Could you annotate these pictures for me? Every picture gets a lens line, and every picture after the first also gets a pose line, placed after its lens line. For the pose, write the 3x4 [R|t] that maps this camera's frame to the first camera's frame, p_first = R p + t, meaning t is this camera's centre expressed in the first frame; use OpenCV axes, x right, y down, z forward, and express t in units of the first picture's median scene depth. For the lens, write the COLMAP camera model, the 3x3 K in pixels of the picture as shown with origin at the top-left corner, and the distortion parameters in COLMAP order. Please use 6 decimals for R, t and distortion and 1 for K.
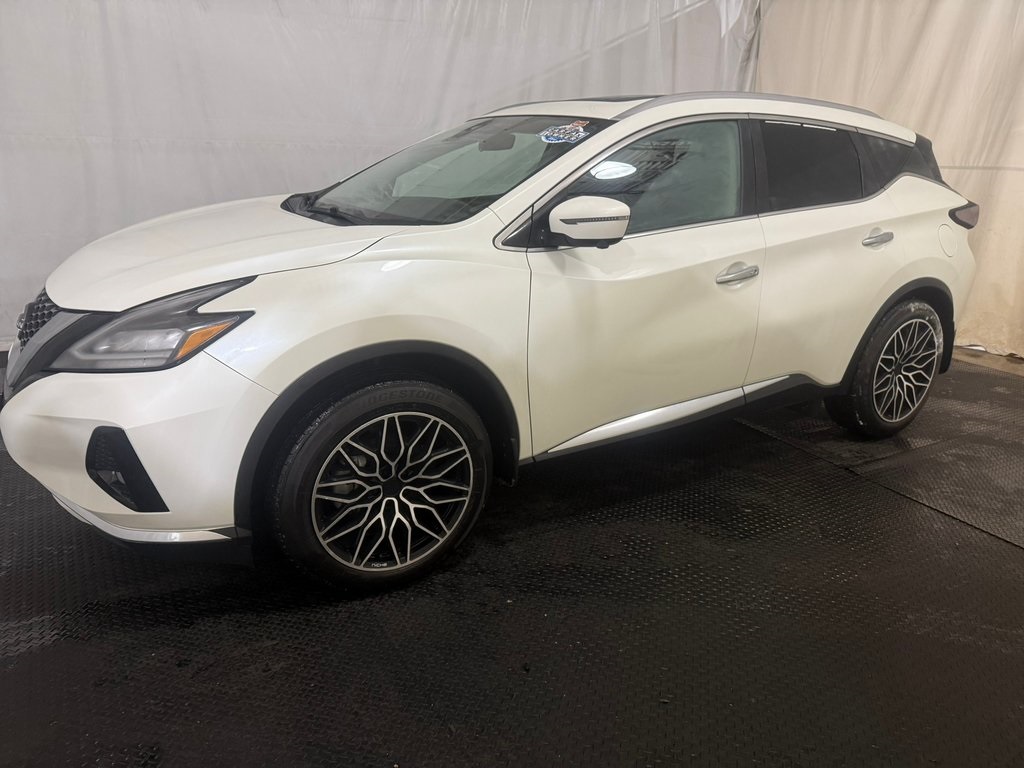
lens RADIAL K [[715.0, 0, 520.3], [0, 715.0, 379.6], [0, 0, 1]] dist [0.062702, -0.078462]
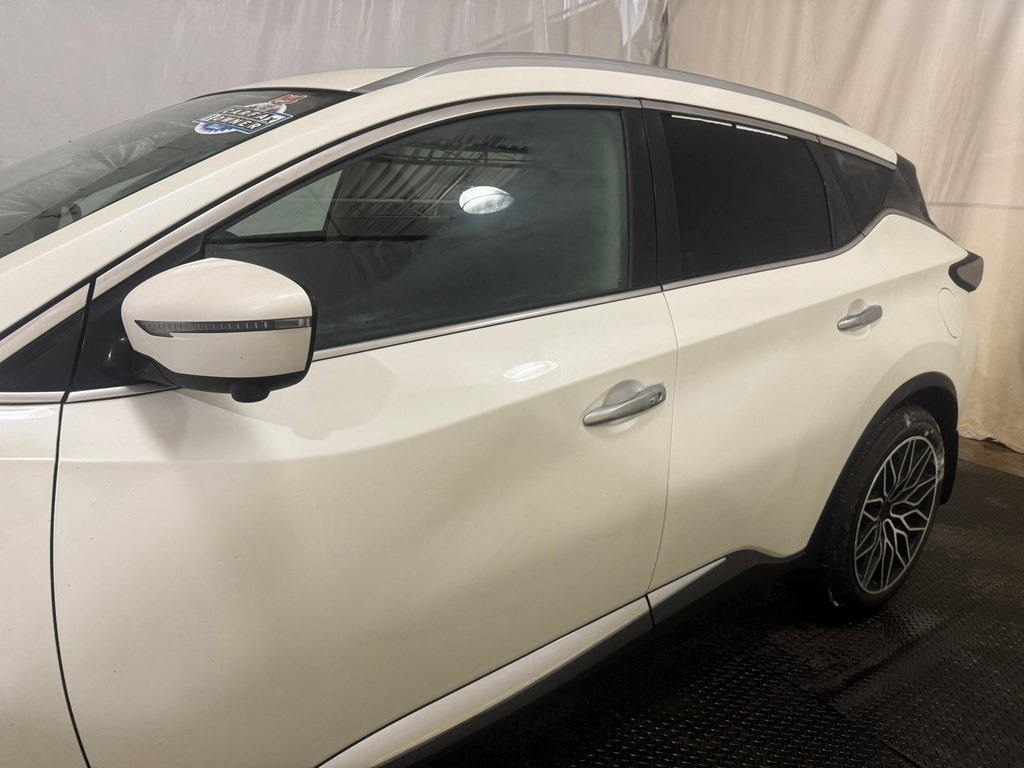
lens RADIAL K [[715.0, 0, 520.3], [0, 715.0, 379.6], [0, 0, 1]] dist [0.062702, -0.078462]
pose [[0.994811, -0.014495, 0.100706, 0.153989], [0.018786, 0.998950, -0.041791, -0.124651], [-0.099994, 0.043466, 0.994038, 0.437515]]
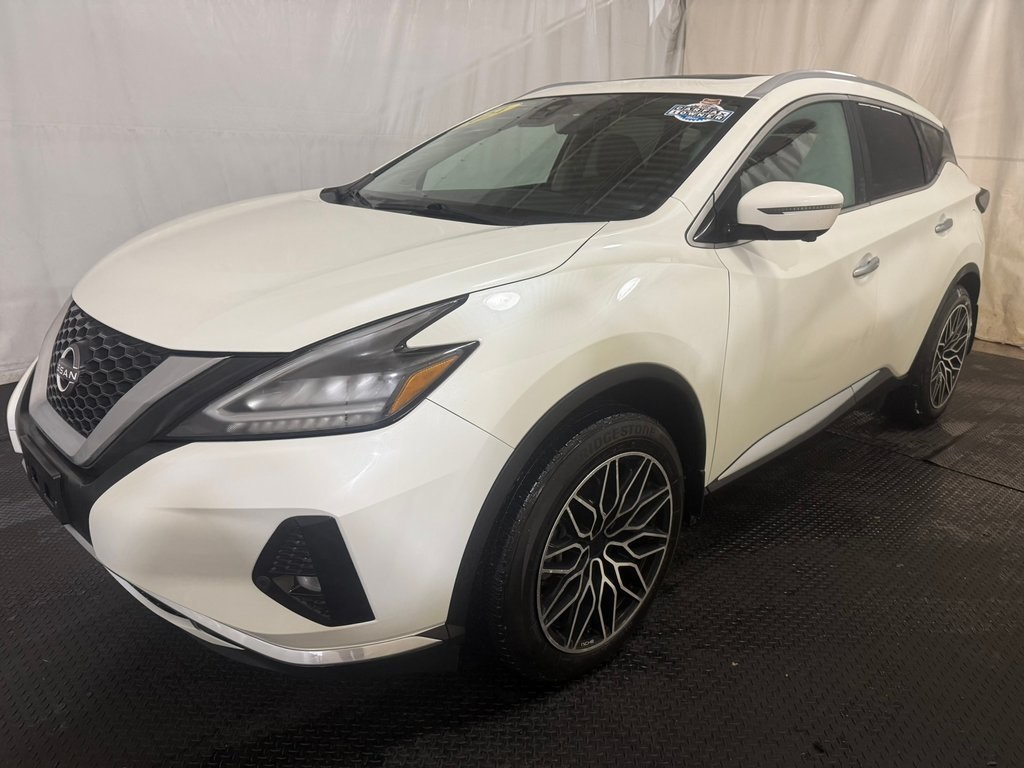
lens RADIAL K [[723.0, 0, 515.5], [0, 723.0, 380.7], [0, 0, 1]] dist [0.035322, -0.044009]
pose [[0.975799, -0.069345, 0.207382, -0.297440], [0.068372, 0.997589, 0.011866, -0.035917], [-0.207705, 0.002601, 0.978188, 0.153961]]
